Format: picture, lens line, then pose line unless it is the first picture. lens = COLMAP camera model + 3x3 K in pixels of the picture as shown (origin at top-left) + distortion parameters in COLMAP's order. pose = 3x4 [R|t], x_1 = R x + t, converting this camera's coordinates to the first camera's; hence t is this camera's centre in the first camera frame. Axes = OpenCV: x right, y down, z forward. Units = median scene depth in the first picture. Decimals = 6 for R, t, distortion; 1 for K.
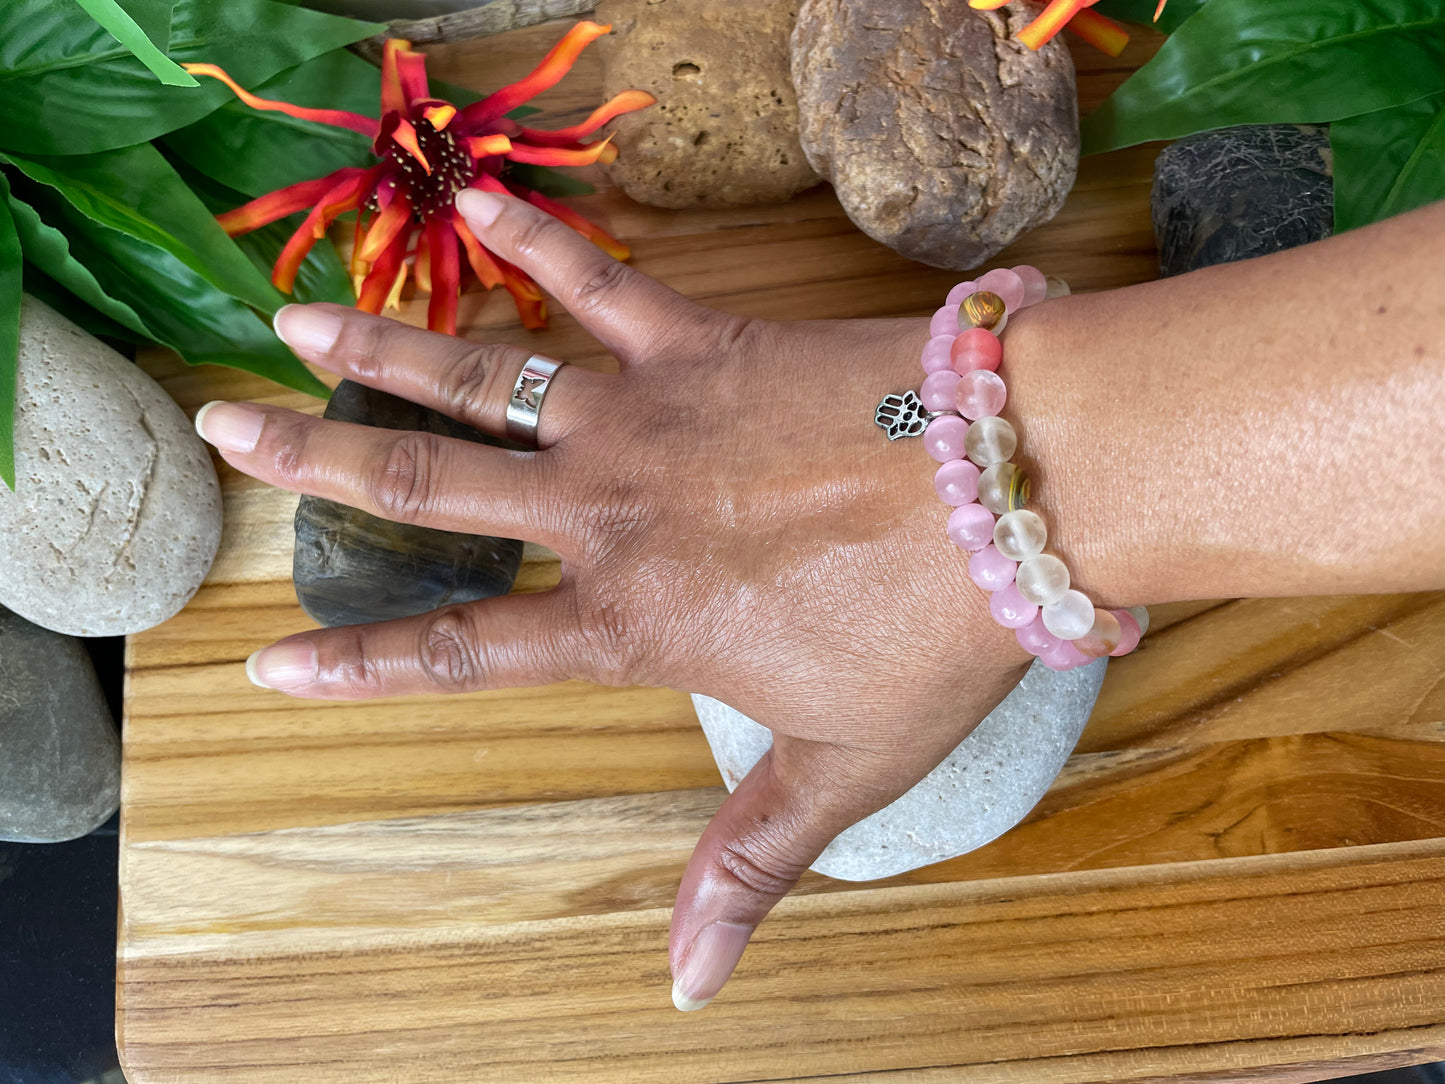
lens RADIAL K [[1143.4, 0, 722.5], [0, 1143.4, 542.0], [0, 0, 1]] dist [0.064555, -0.120270]
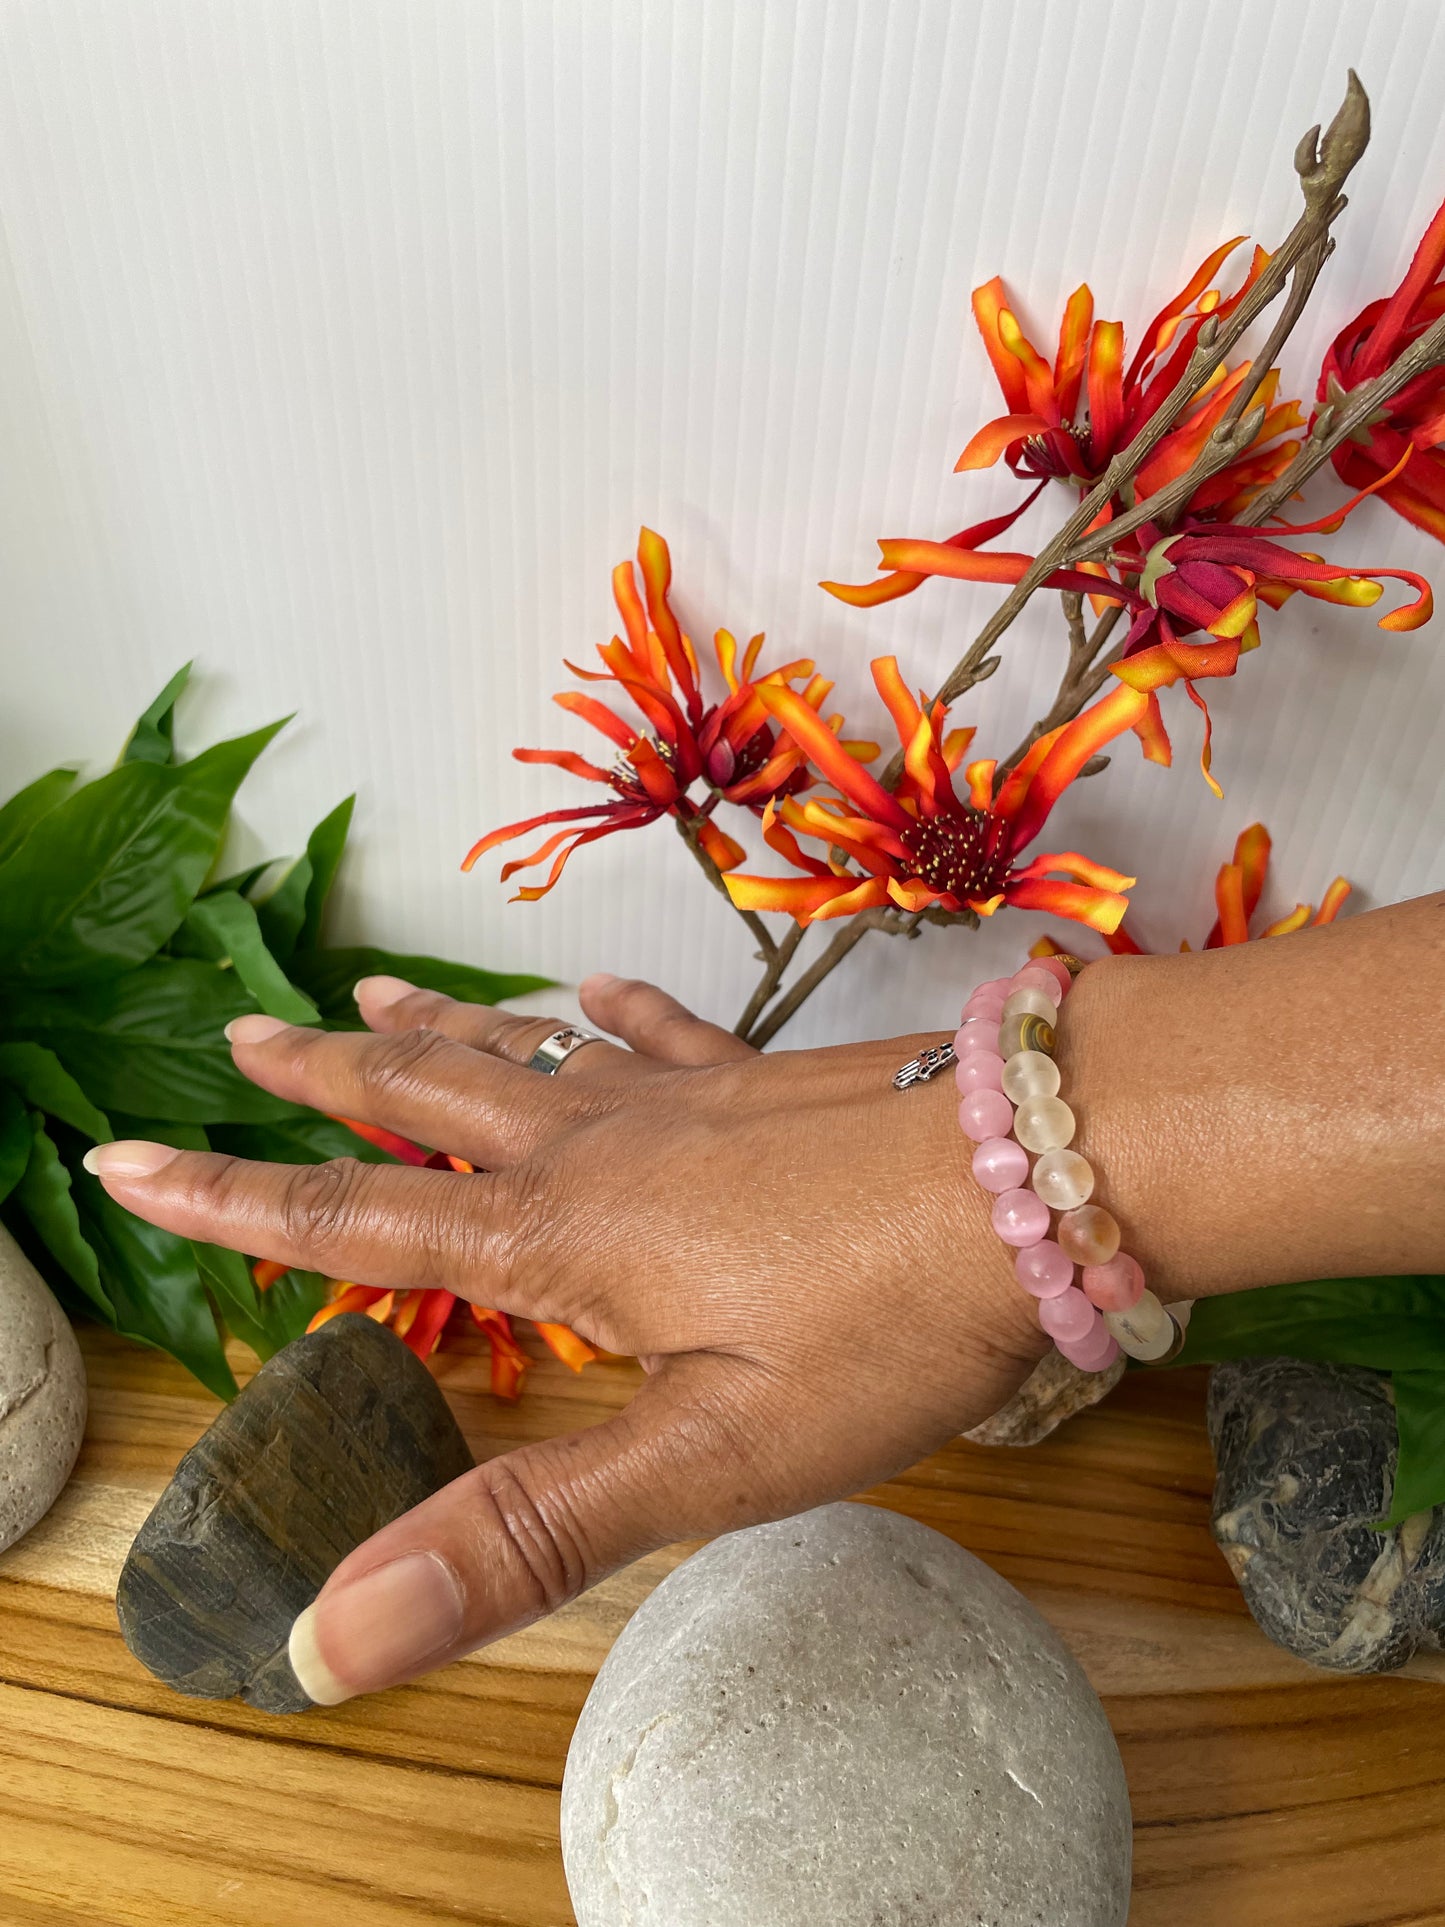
lens RADIAL K [[1524.9, 0, 694.1], [0, 1524.9, 964.9], [0, 0, 1]] dist [0.064555, -0.120270]
pose [[0.966451, 0.232939, -0.108222, 0.026891], [-0.235583, 0.636020, -0.734833, 0.452217], [-0.102340, 0.735675, 0.669558, -0.039103]]
